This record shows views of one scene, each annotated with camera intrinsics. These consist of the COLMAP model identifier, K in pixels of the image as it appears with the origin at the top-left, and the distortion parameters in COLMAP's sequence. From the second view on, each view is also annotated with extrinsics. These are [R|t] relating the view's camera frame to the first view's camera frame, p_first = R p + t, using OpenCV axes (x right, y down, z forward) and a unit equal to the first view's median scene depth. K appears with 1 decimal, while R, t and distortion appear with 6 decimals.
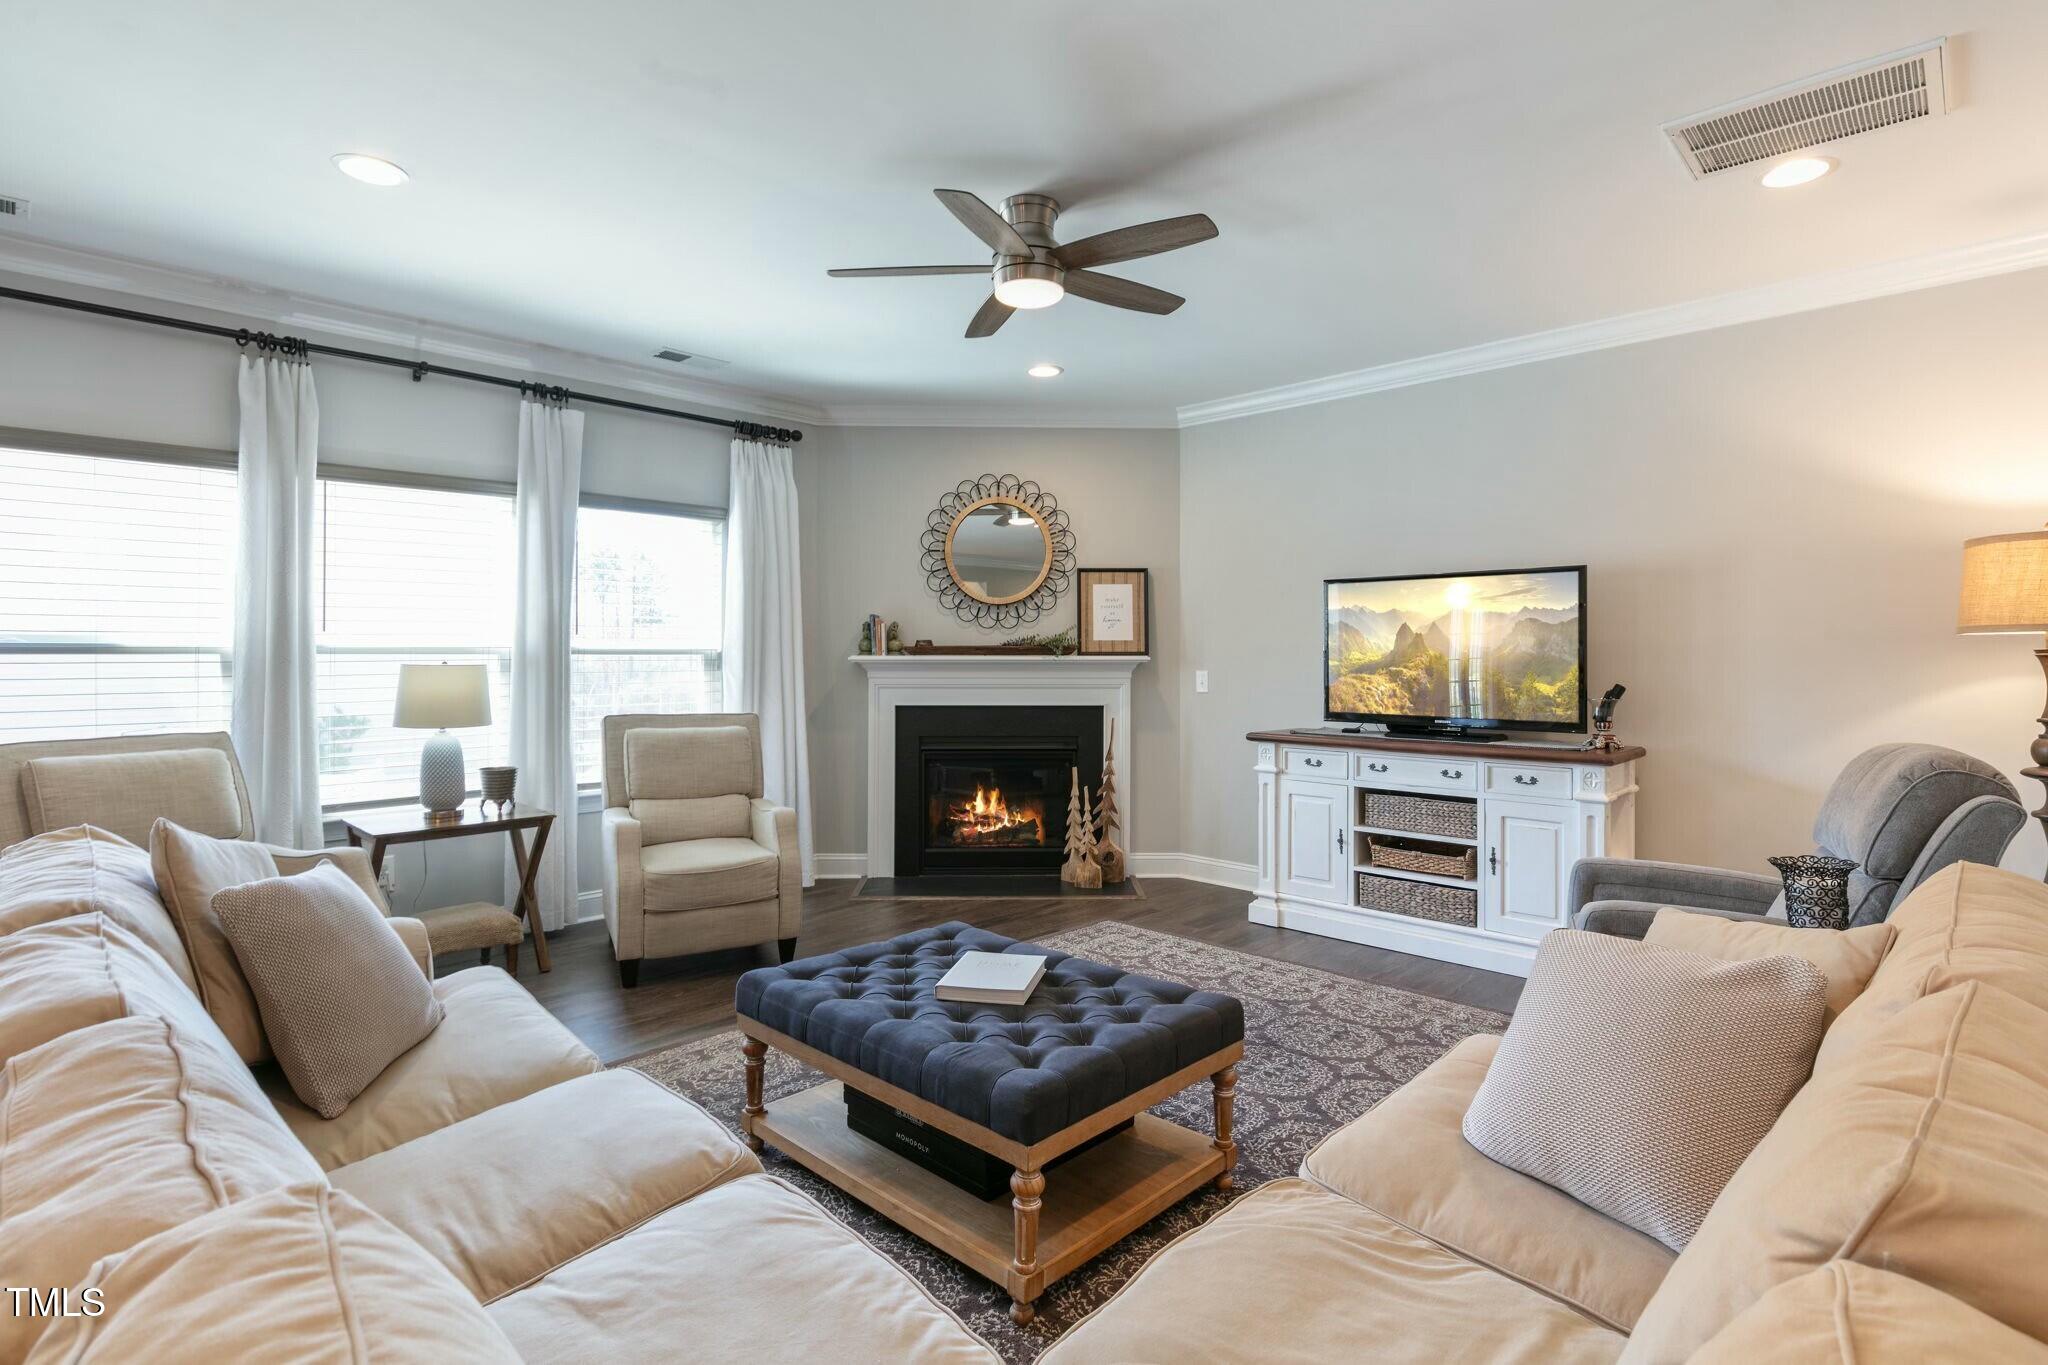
lens RADIAL K [[972.7, 0, 1012.4], [0, 972.7, 649.8], [0, 0, 1]] dist [0.001869, -0.000899]
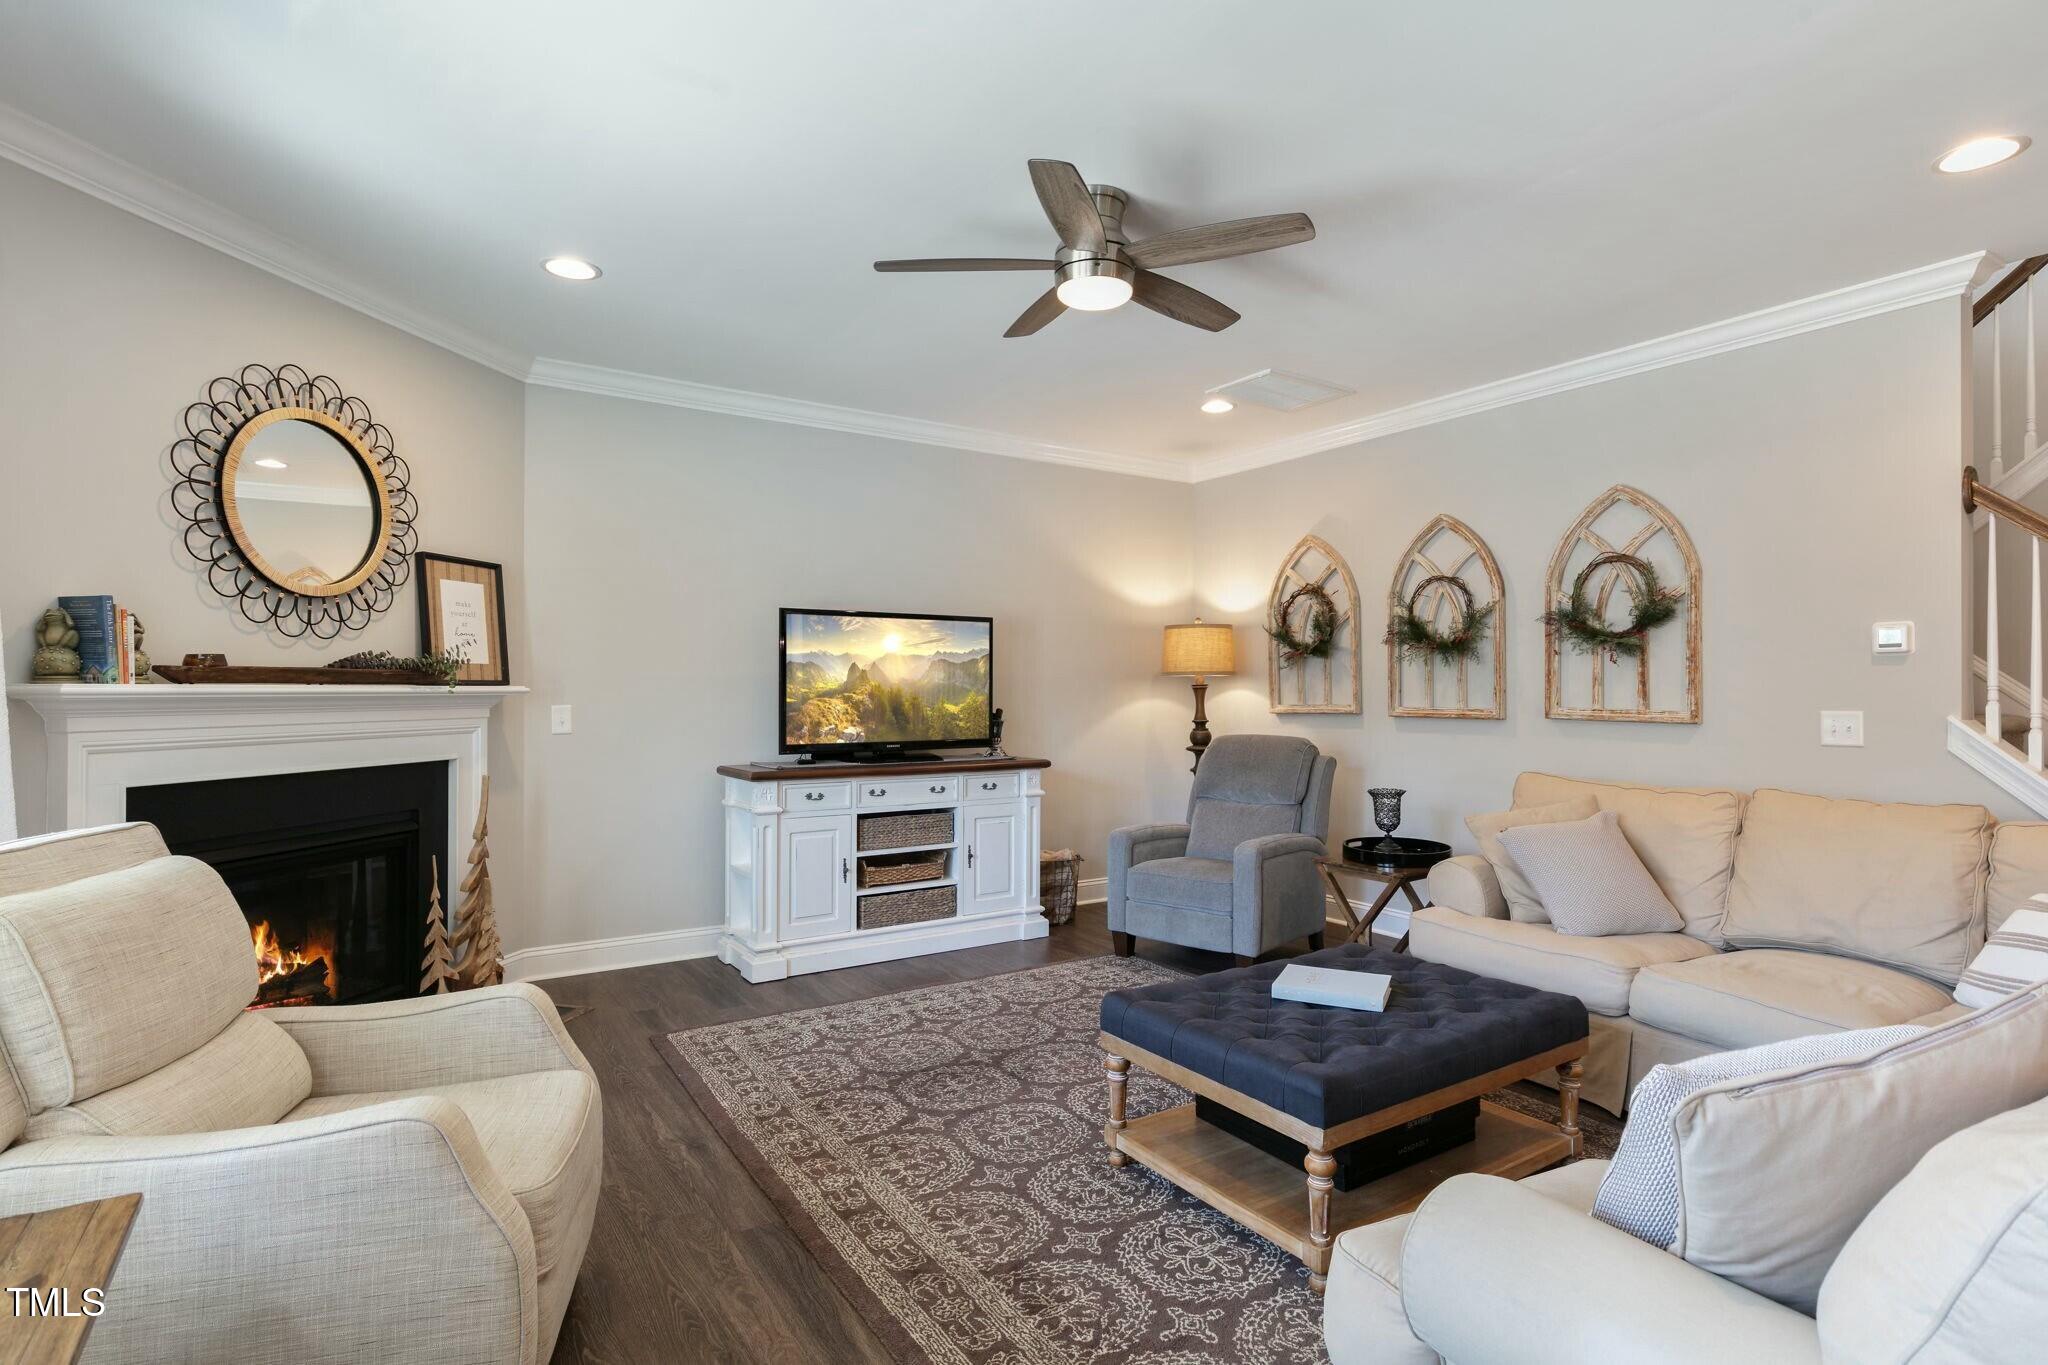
lens RADIAL K [[1002.0, 0, 1021.9], [0, 1002.0, 684.9], [0, 0, 1]] dist [-0.014263, -0.000250]
pose [[0.232066, 0.003307, 0.972694, -0.635244], [-0.008238, 0.999965, -0.001434, 0.004282], [-0.972665, -0.007680, 0.232085, 0.586645]]
